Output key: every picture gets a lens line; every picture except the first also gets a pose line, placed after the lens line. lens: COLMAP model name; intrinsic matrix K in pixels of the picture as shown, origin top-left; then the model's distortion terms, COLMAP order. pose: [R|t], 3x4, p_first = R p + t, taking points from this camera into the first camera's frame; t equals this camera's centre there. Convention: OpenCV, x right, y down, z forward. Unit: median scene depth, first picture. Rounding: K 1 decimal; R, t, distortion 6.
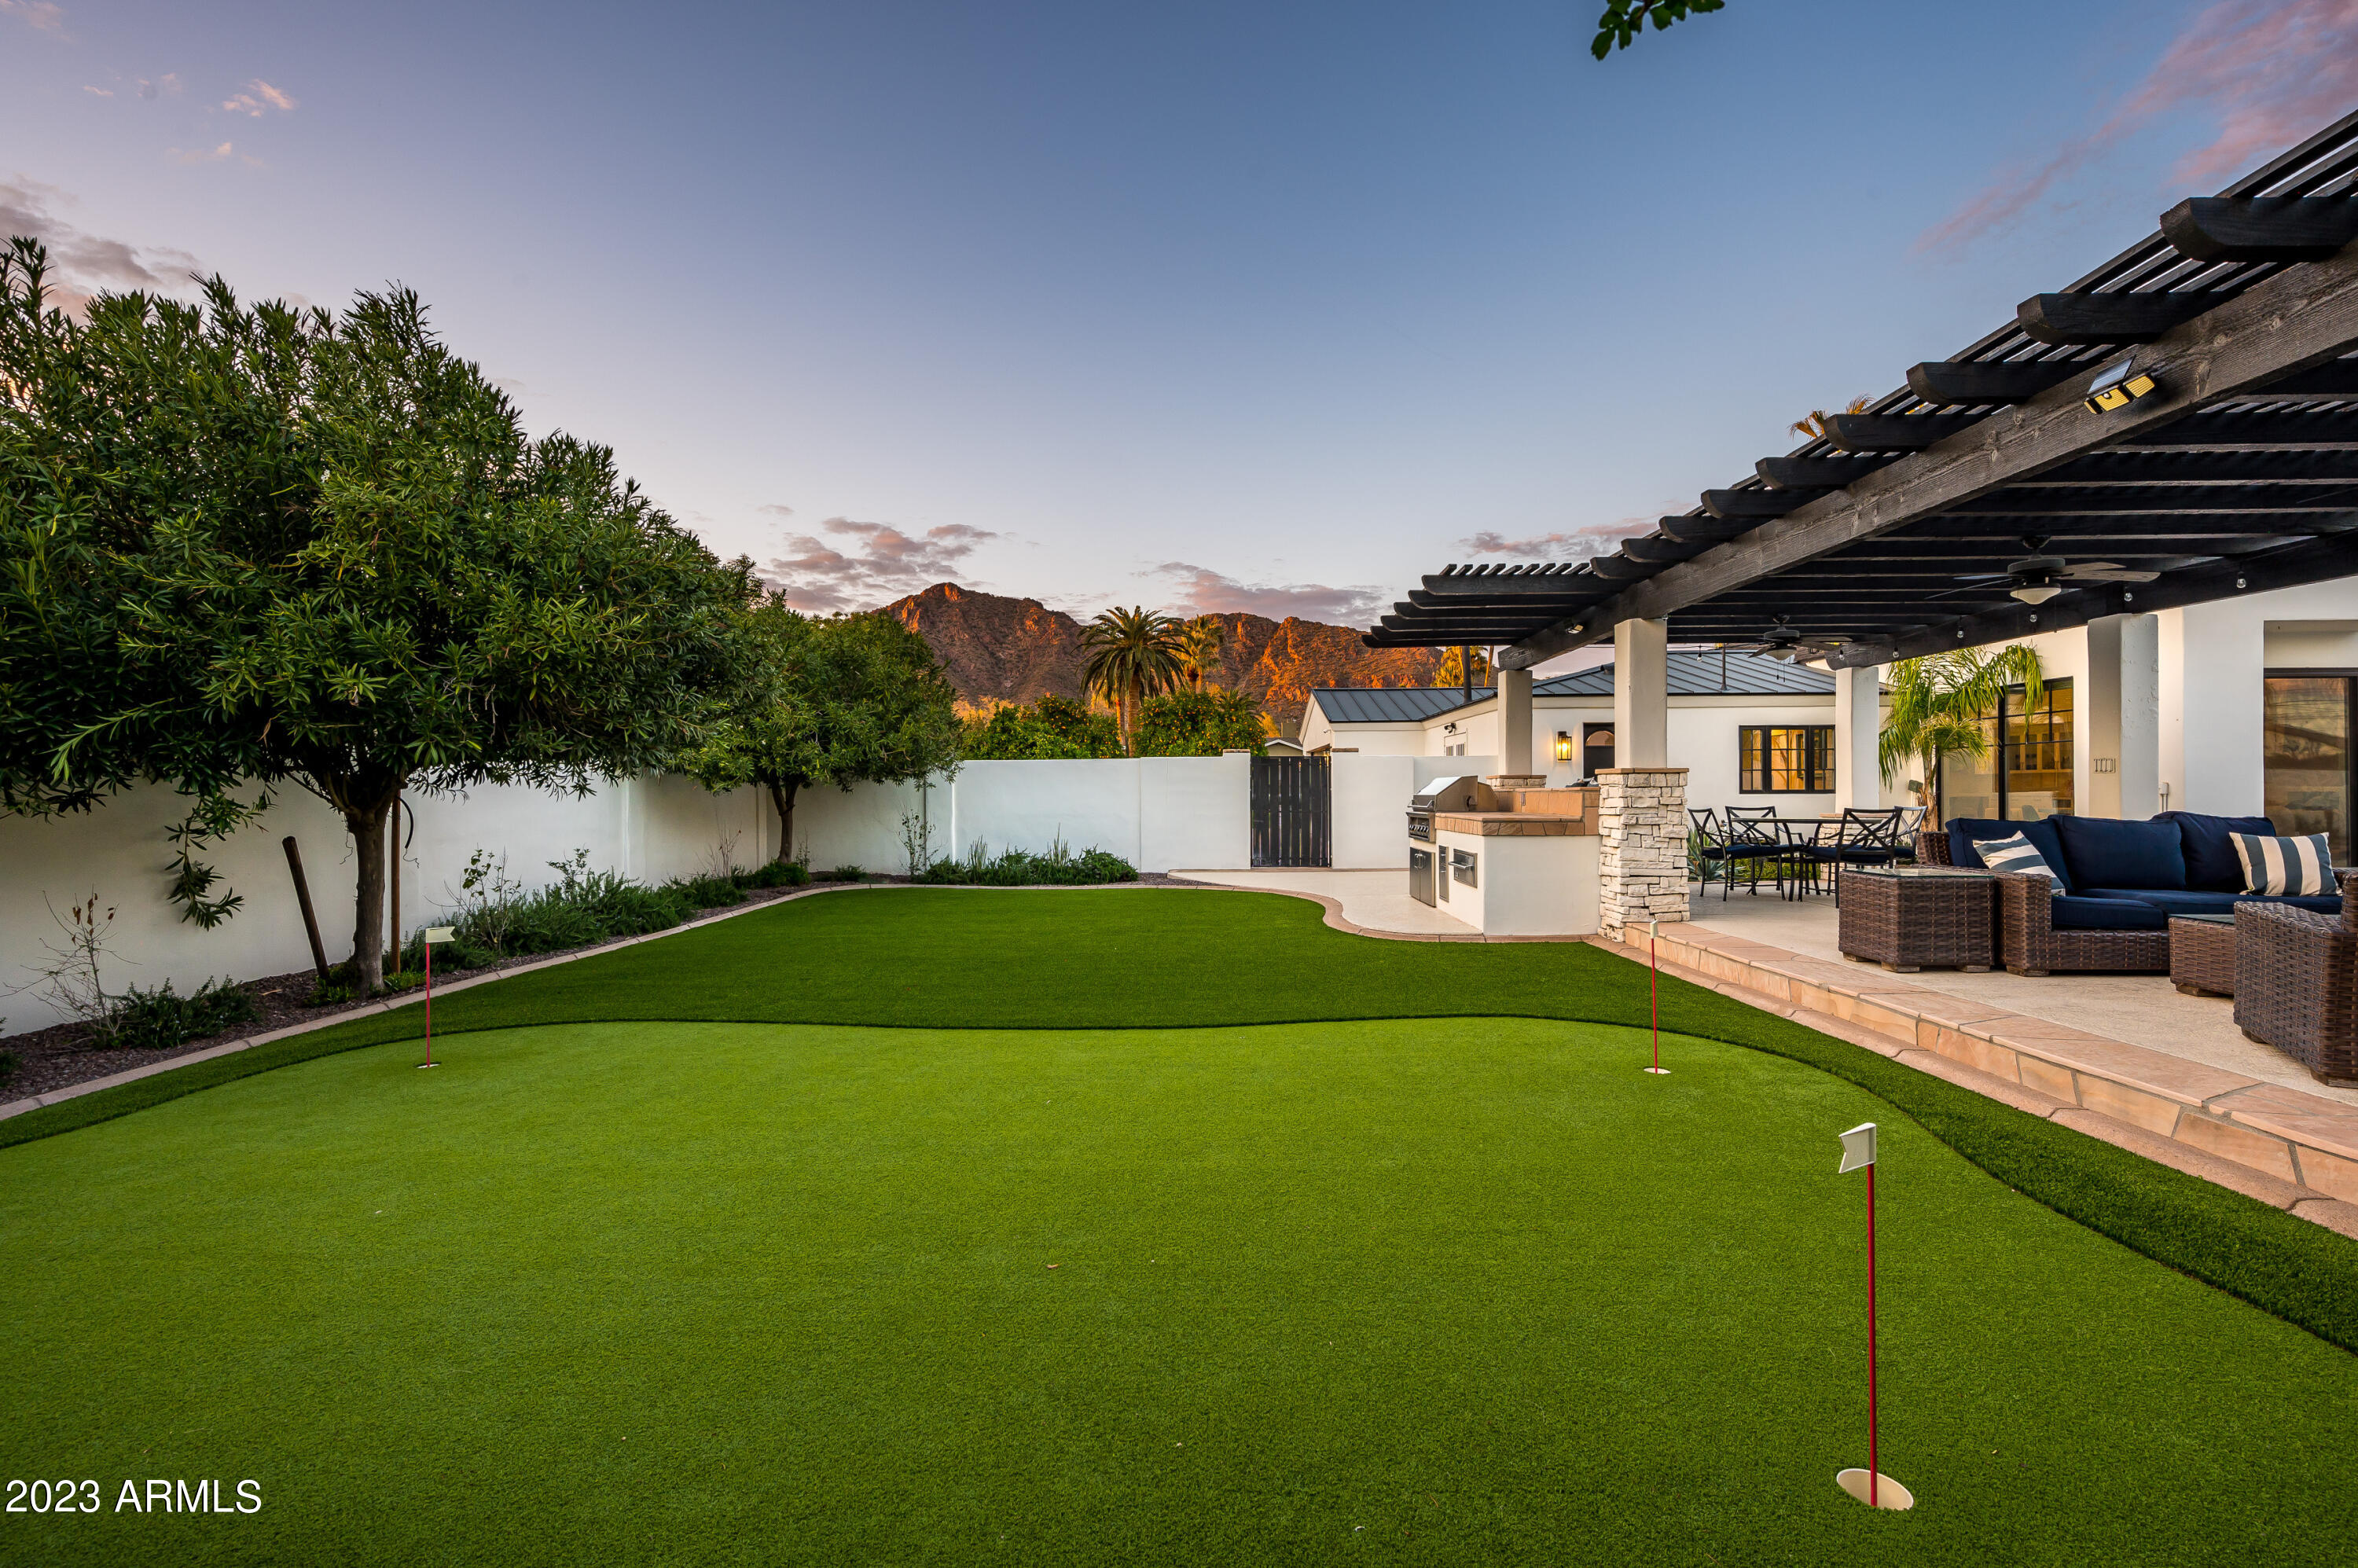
lens RADIAL K [[1047.4, 0, 1186.3], [0, 1047.4, 797.4], [0, 0, 1]] dist [0.002289, -0.000064]
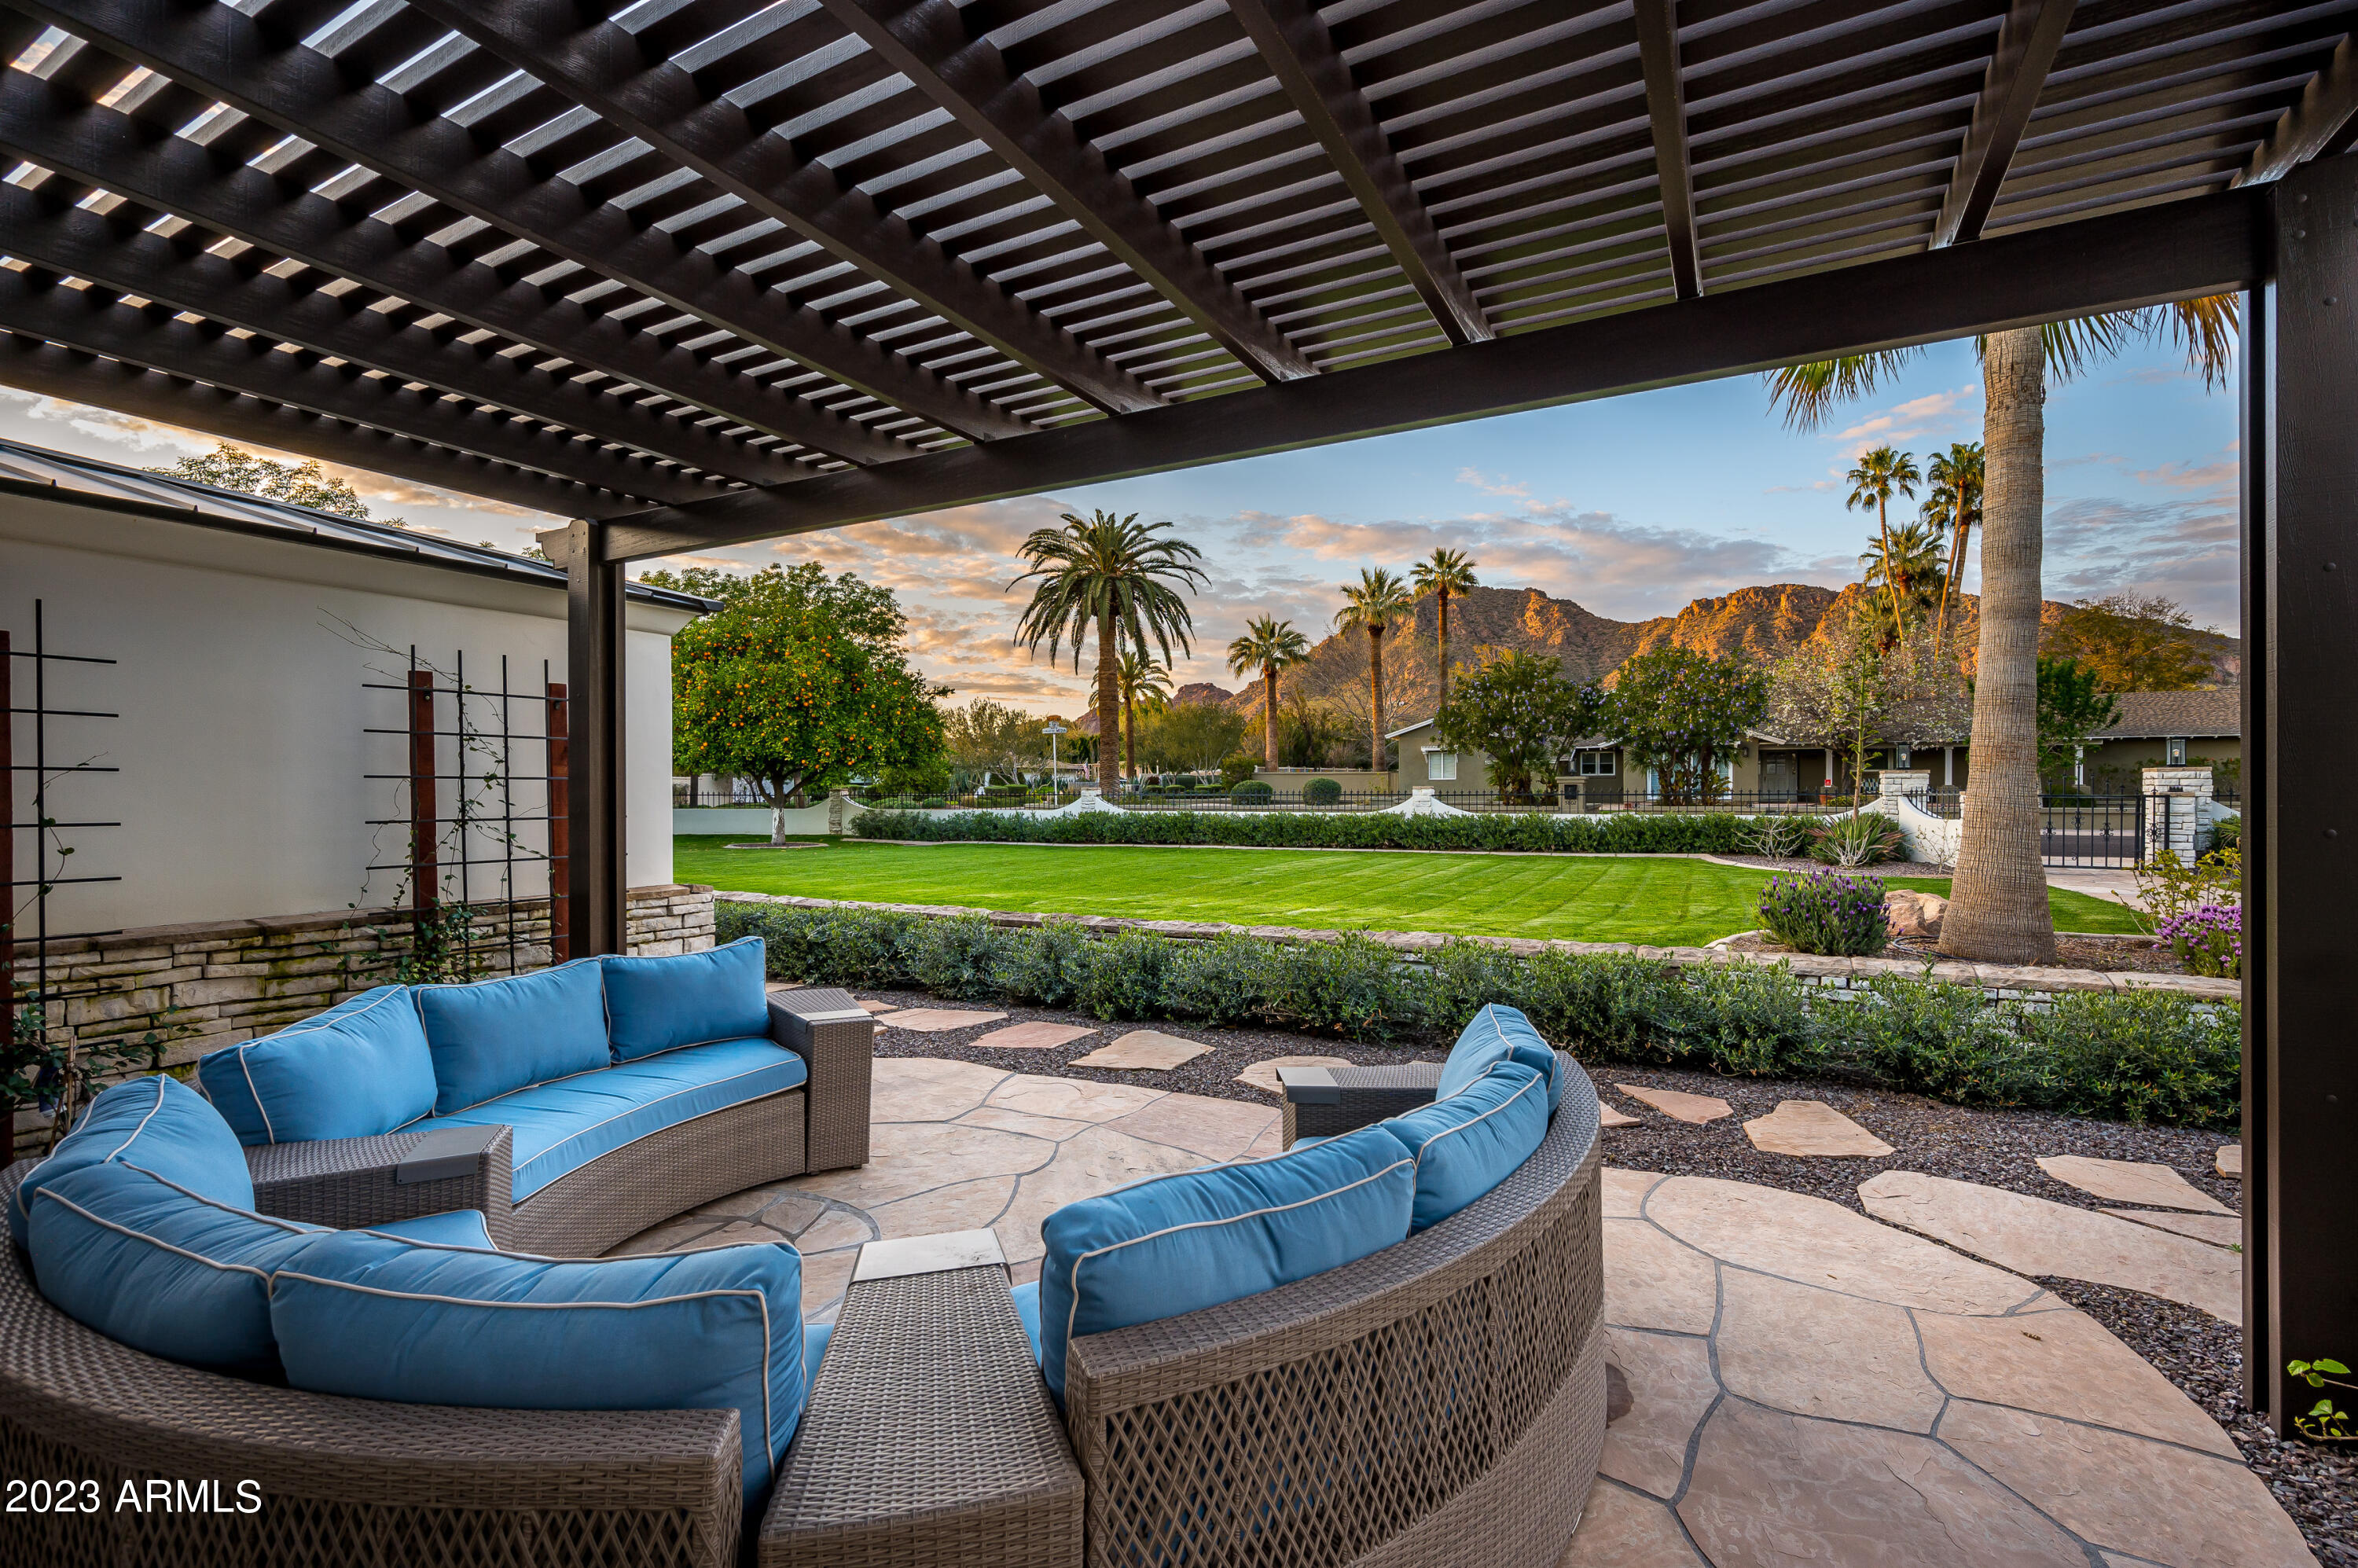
lens RADIAL K [[1047.4, 0, 1187.5], [0, 1047.4, 791.0], [0, 0, 1]] dist [0.002289, -0.000064]
pose [[0.889615, 0.004328, -0.456690, 1.189979], [-0.006637, 0.999972, -0.003452, -0.033779], [0.456662, 0.006102, 0.889619, 1.835106]]
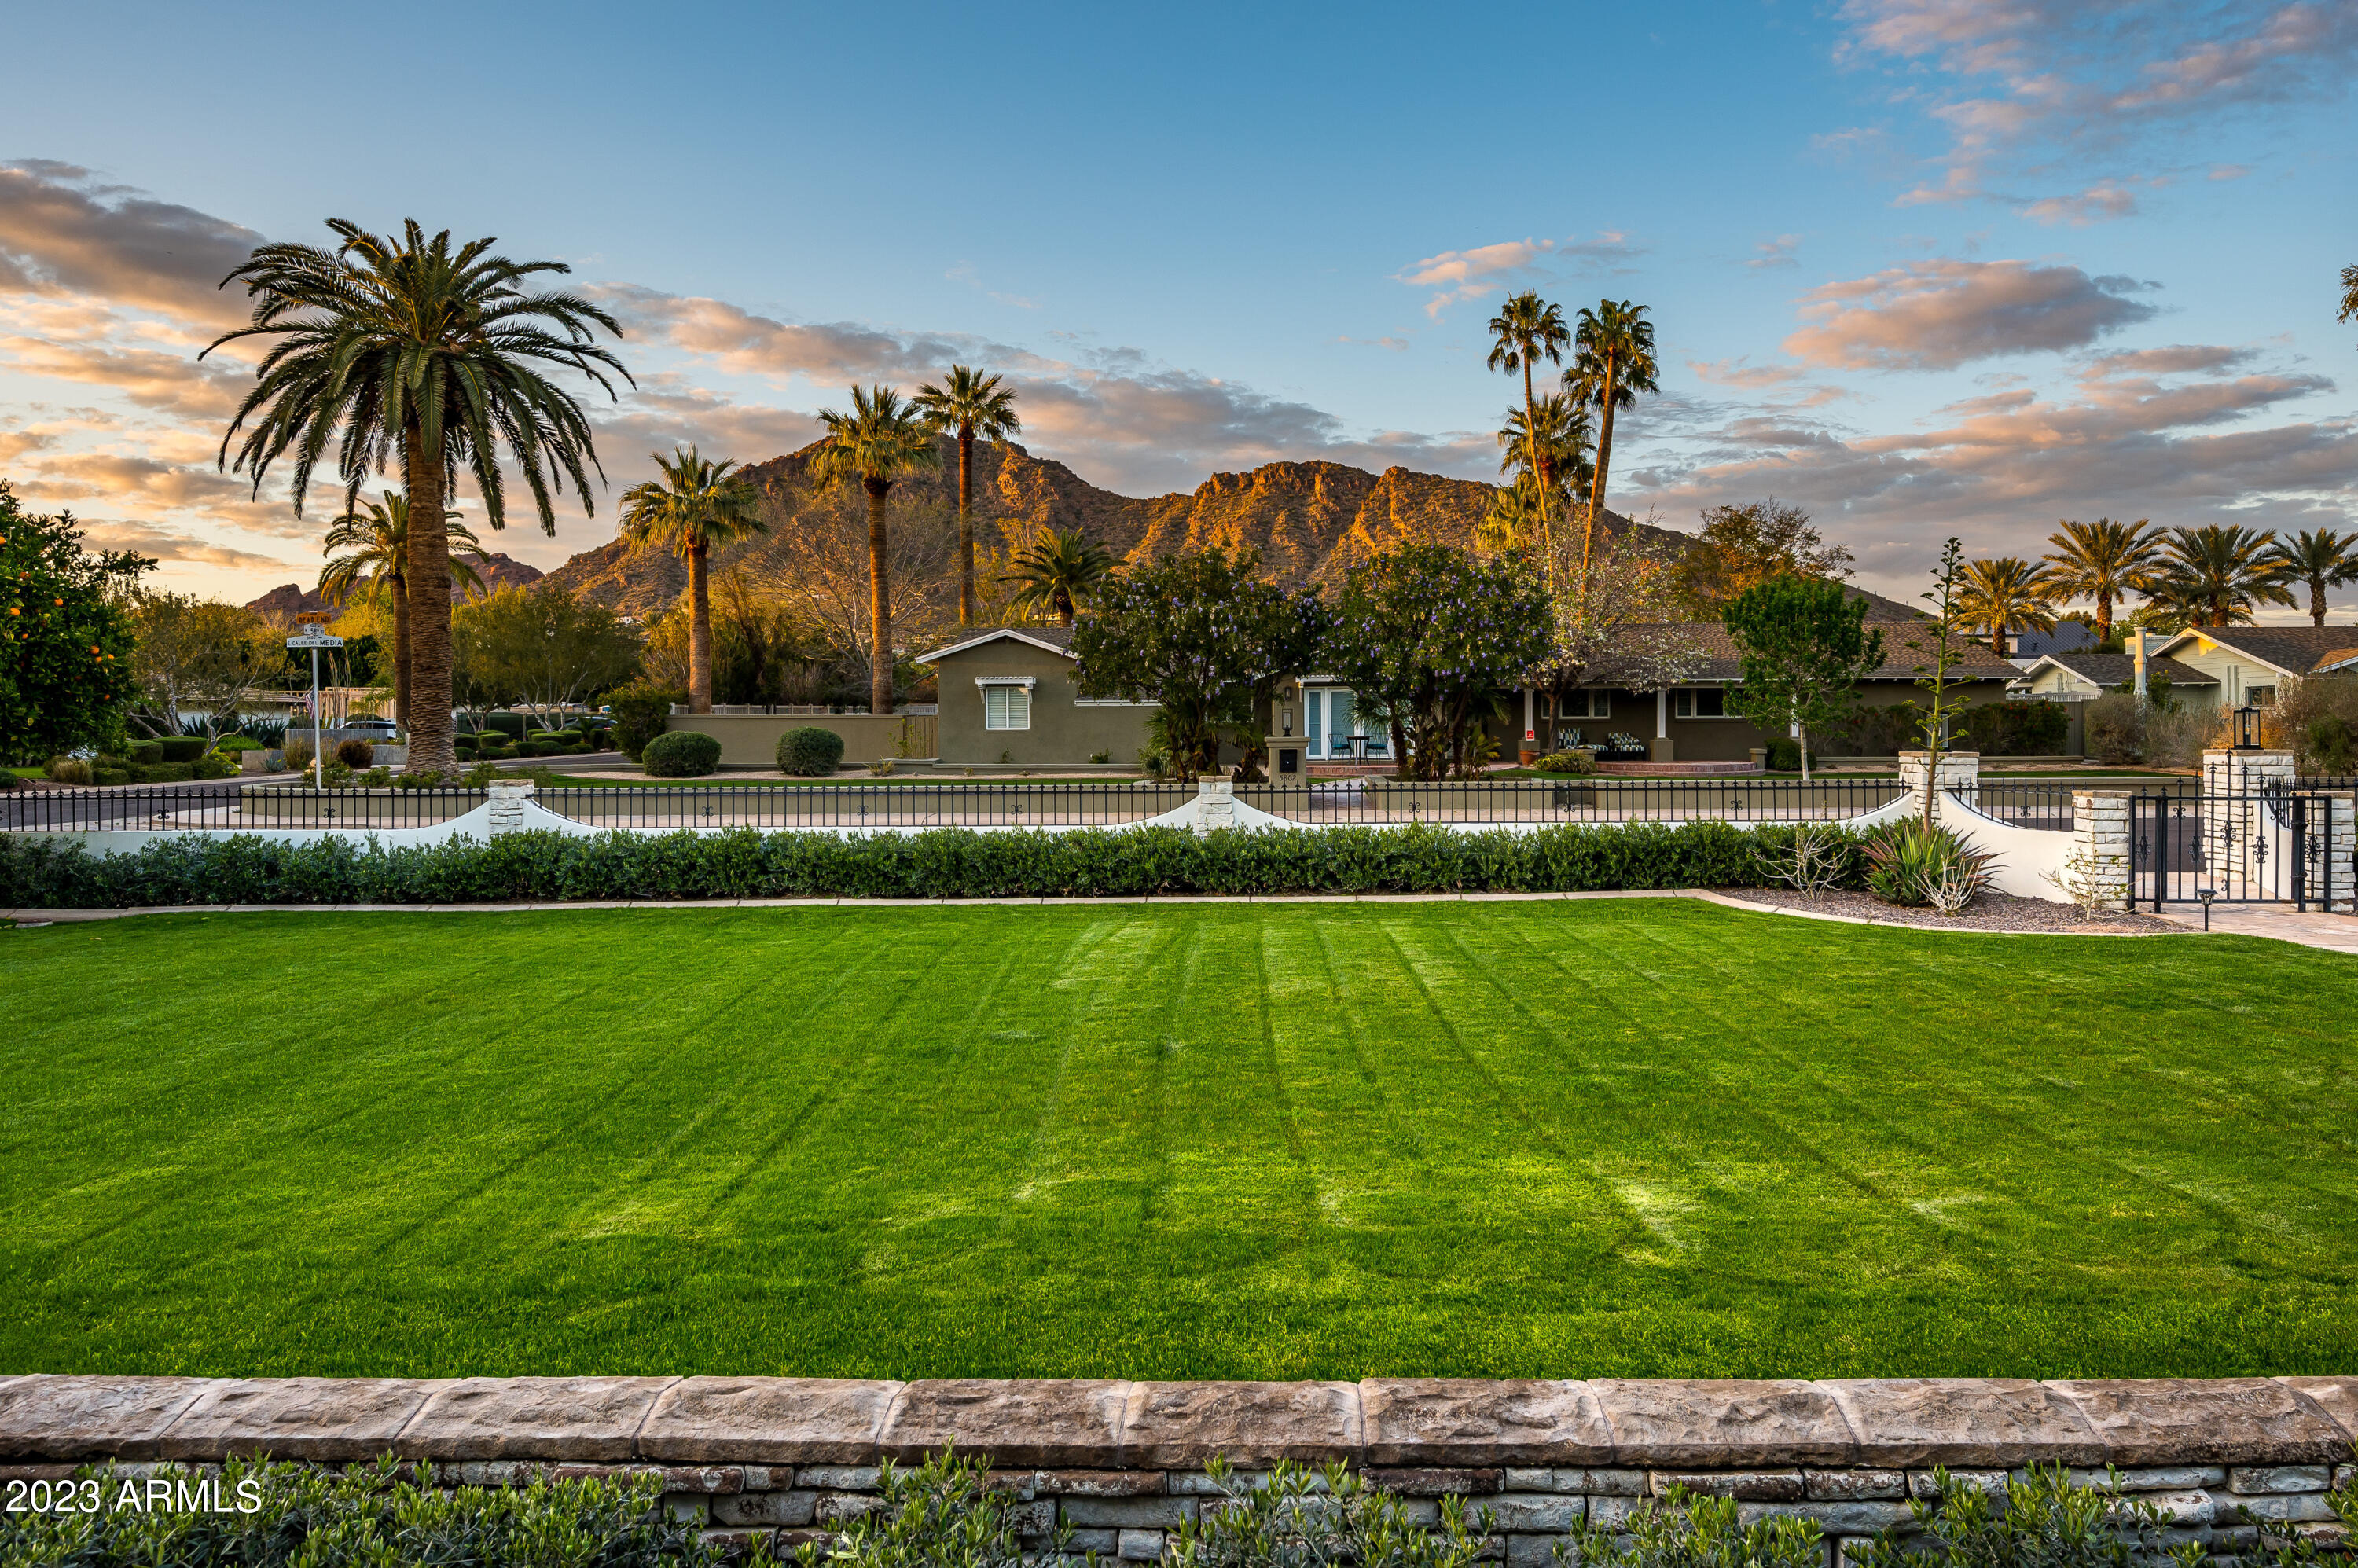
lens RADIAL K [[1546.9, 0, 1230.7], [0, 1546.9, 722.7], [0, 0, 1]] dist [0.000287, 0.001829]
pose [[0.999929, 0.000749, -0.011929, 0.893371], [-0.000857, 0.999958, -0.009077, -0.071539], [0.011922, 0.009086, 0.999888, 2.050506]]
